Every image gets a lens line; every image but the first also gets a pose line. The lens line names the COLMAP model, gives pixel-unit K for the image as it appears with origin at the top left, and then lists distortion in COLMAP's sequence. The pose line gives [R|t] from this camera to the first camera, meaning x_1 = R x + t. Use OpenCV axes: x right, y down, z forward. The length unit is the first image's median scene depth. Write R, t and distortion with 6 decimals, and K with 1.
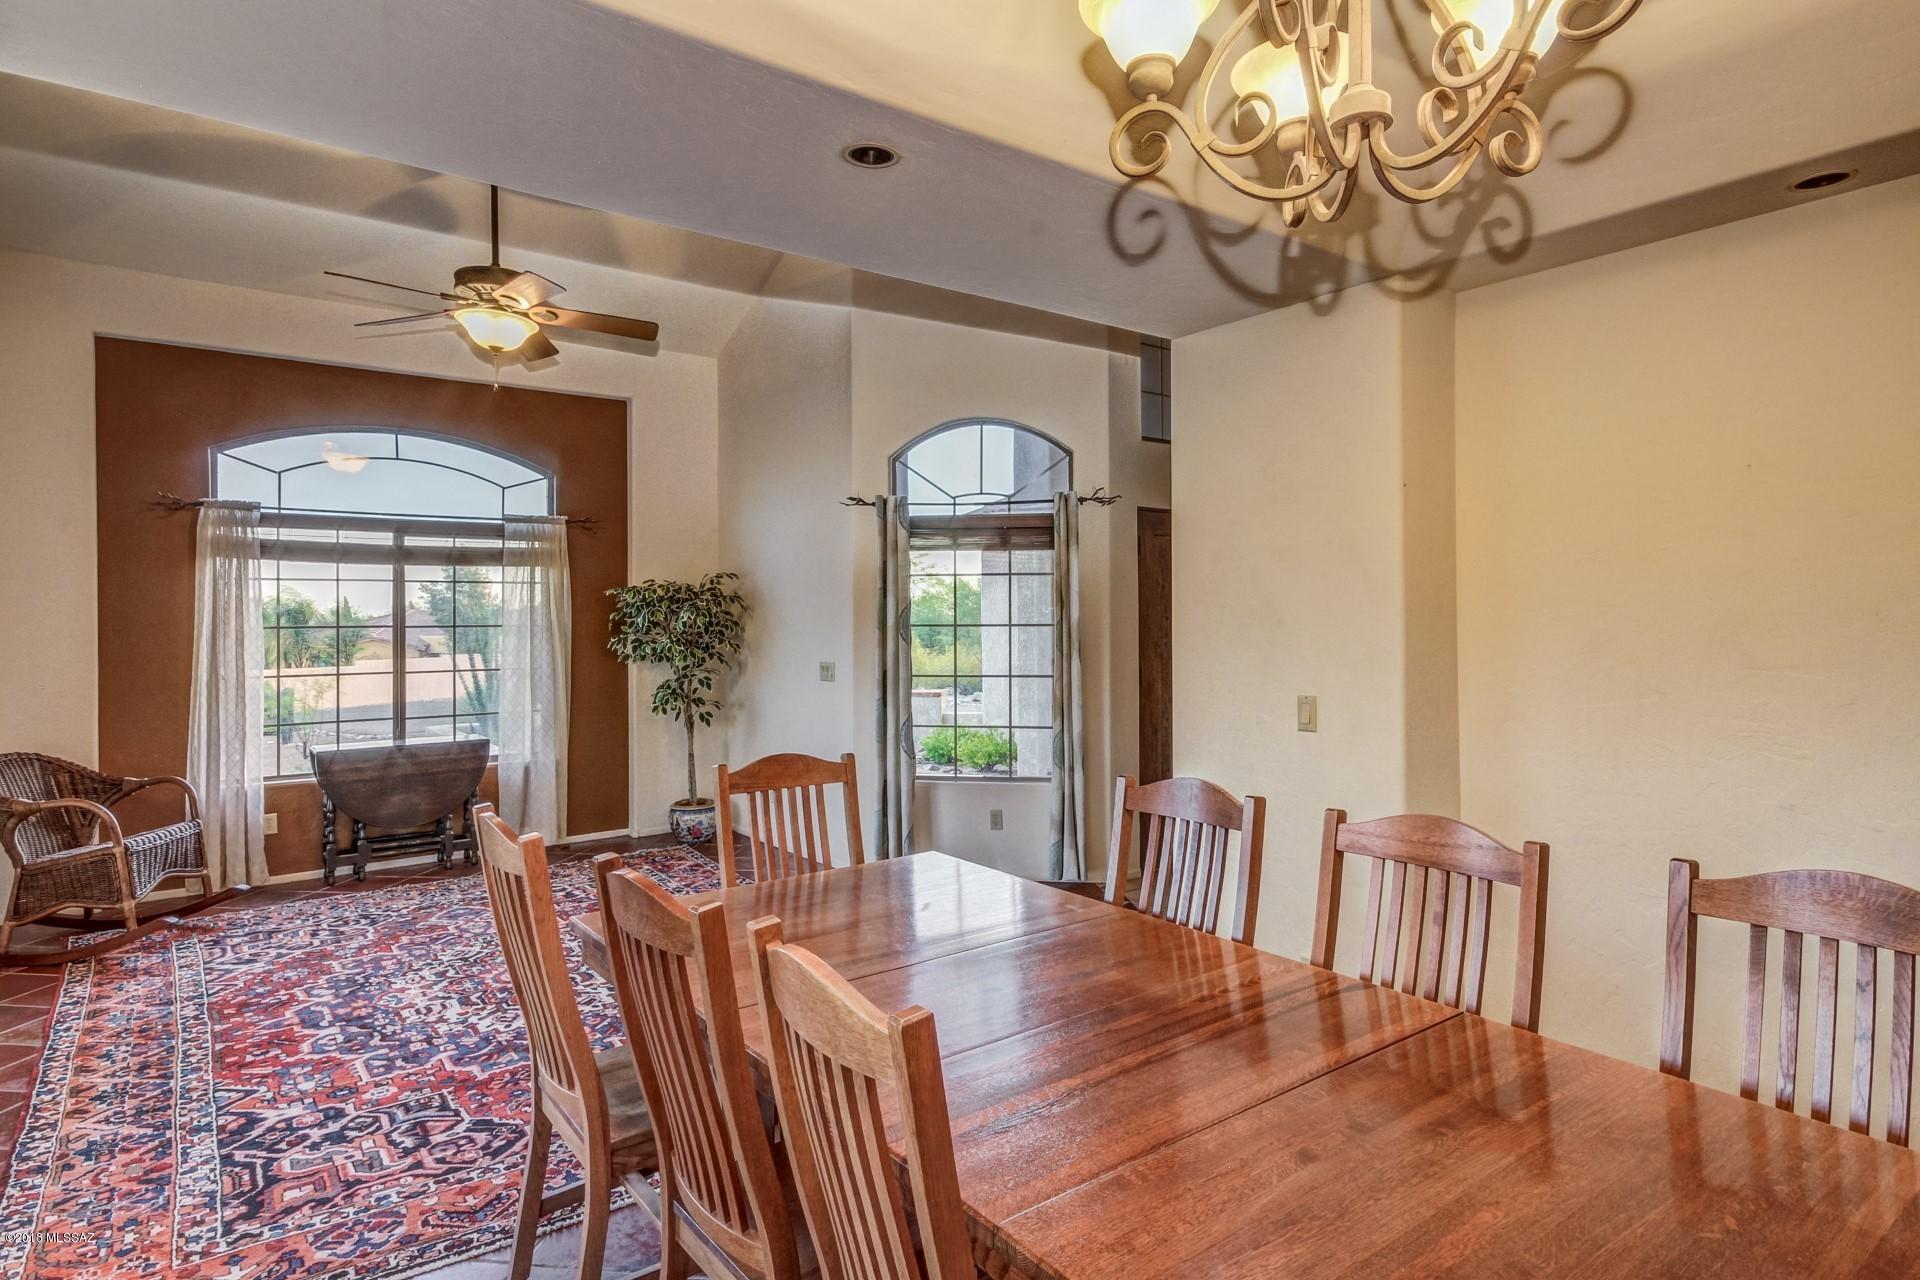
lens RADIAL K [[1039.3, 0, 955.7], [0, 1039.3, 614.4], [0, 0, 1]] dist [0.001310, 0.001188]
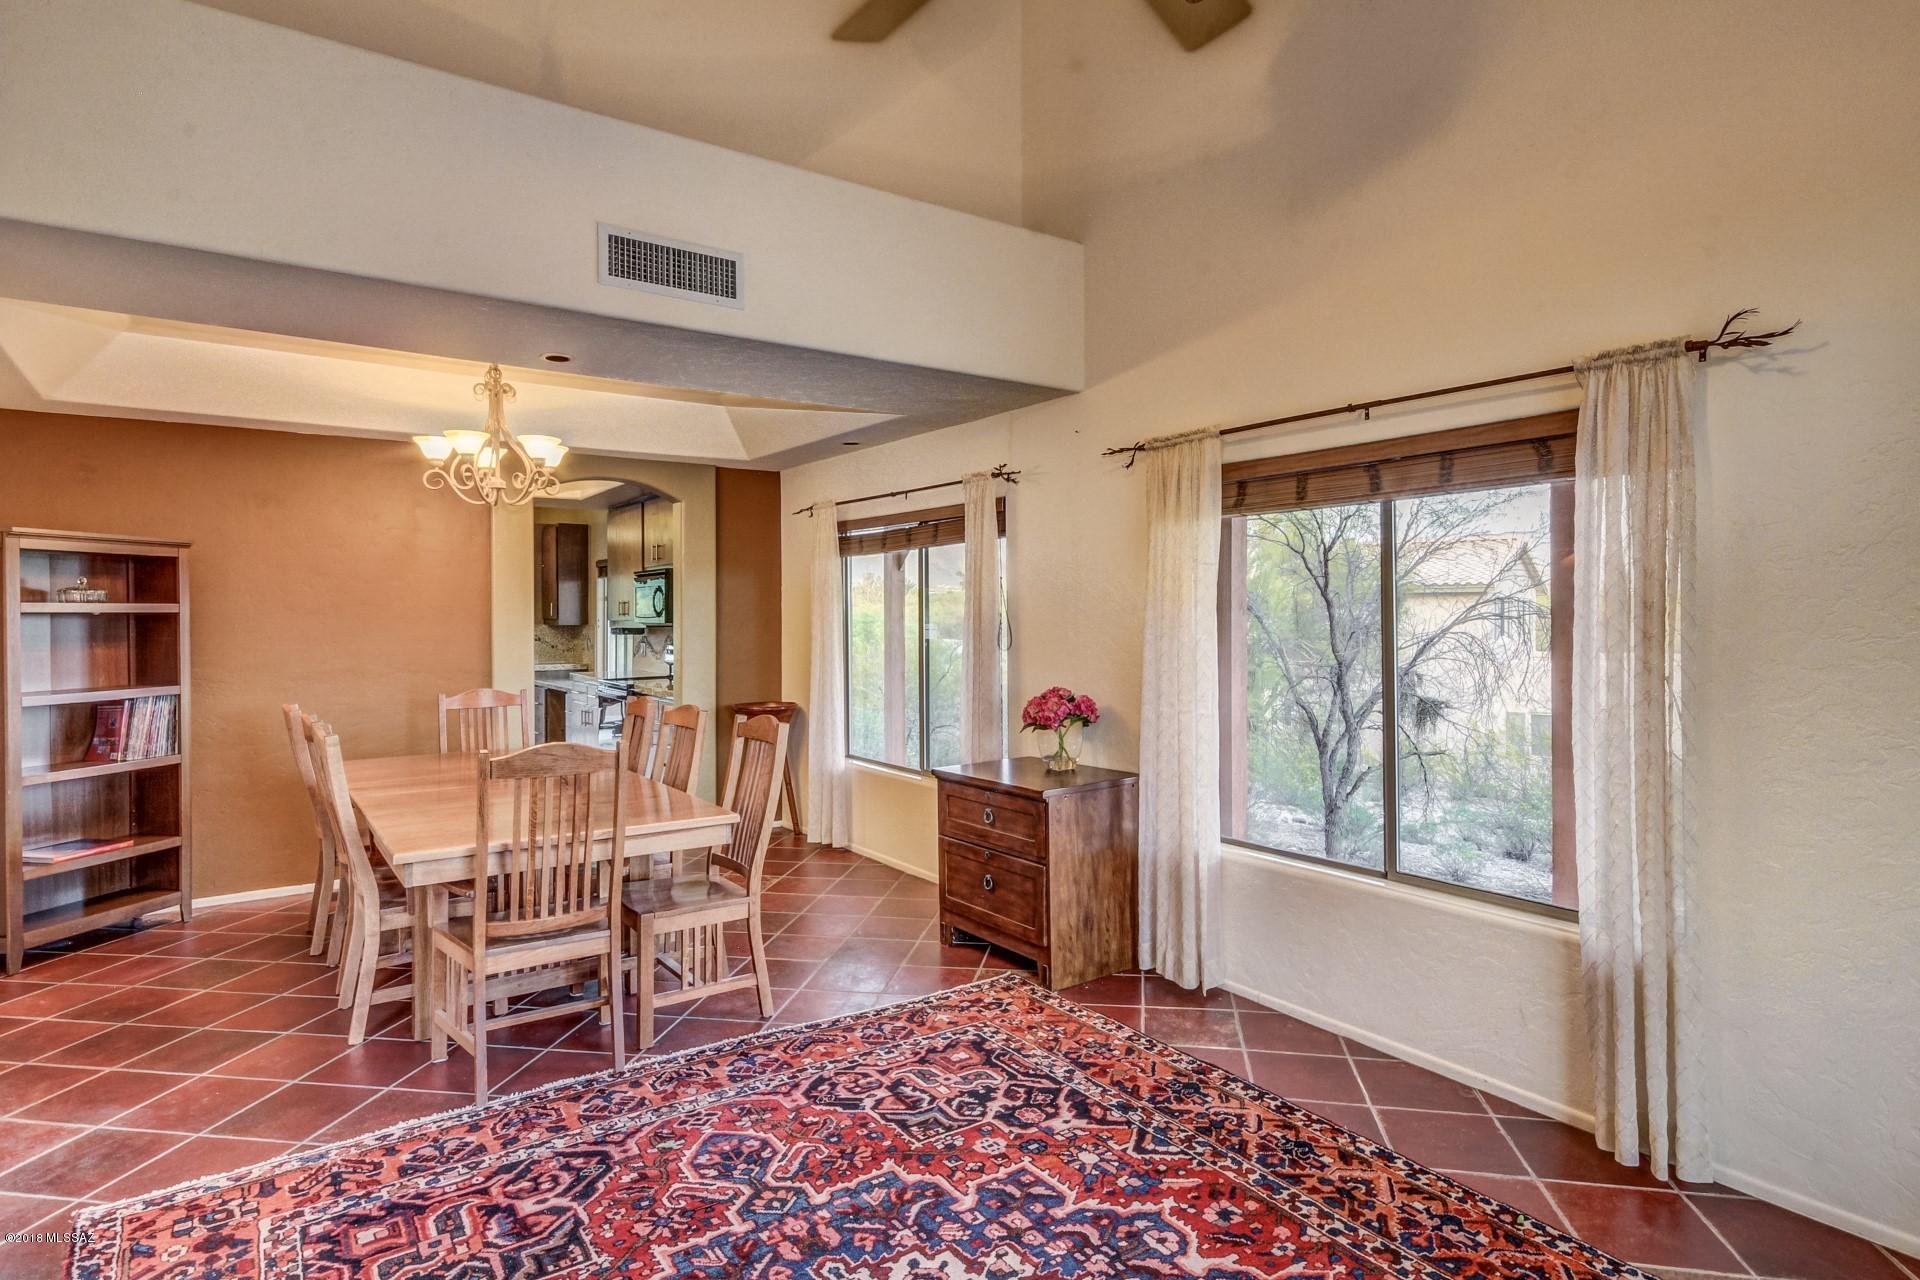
lens RADIAL K [[1039.3, 0, 955.7], [0, 1039.3, 614.4], [0, 0, 1]] dist [0.001310, 0.001188]
pose [[-0.999392, 0.012489, 0.032551, -0.600483], [0.012540, 0.999920, 0.001368, 0.007254], [-0.032531, 0.001775, -0.999469, 2.025633]]
